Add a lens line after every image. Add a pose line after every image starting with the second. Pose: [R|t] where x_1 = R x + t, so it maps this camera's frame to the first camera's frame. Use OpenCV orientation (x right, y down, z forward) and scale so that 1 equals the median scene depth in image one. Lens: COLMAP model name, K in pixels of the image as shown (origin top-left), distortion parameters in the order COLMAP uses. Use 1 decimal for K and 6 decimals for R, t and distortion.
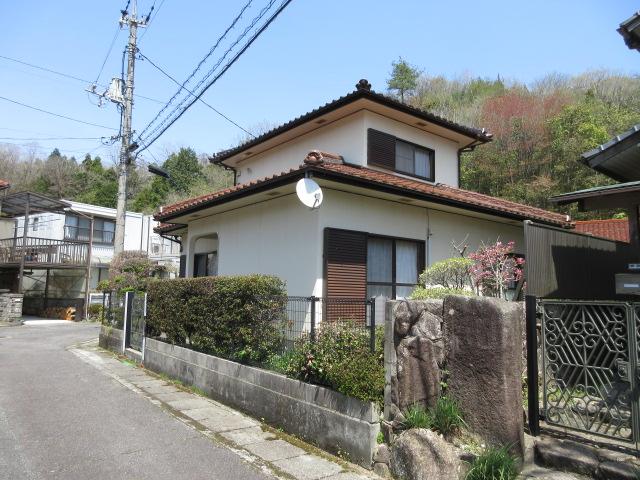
lens RADIAL K [[468.1, 0, 320.0], [0, 468.1, 240.0], [0, 0, 1]] dist [-0.009486, 0.001182]
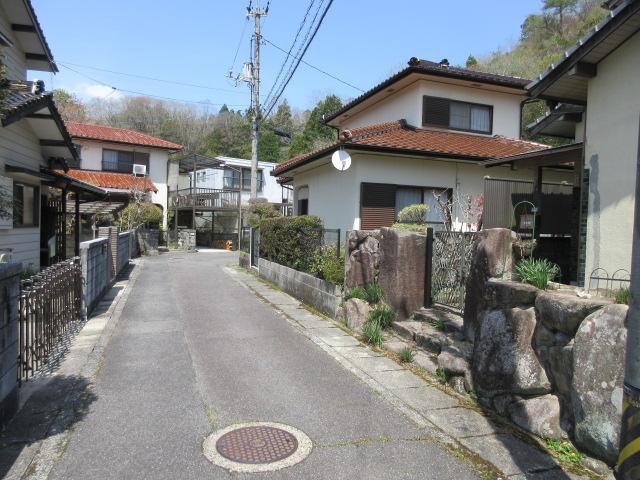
lens RADIAL K [[468.1, 0, 320.0], [0, 468.1, 240.0], [0, 0, 1]] dist [-0.009486, 0.001182]
pose [[0.945621, 0.013818, -0.324977, 0.234780], [0.027923, 0.991961, 0.123427, -0.020831], [0.324070, -0.125789, 0.937633, -0.263010]]
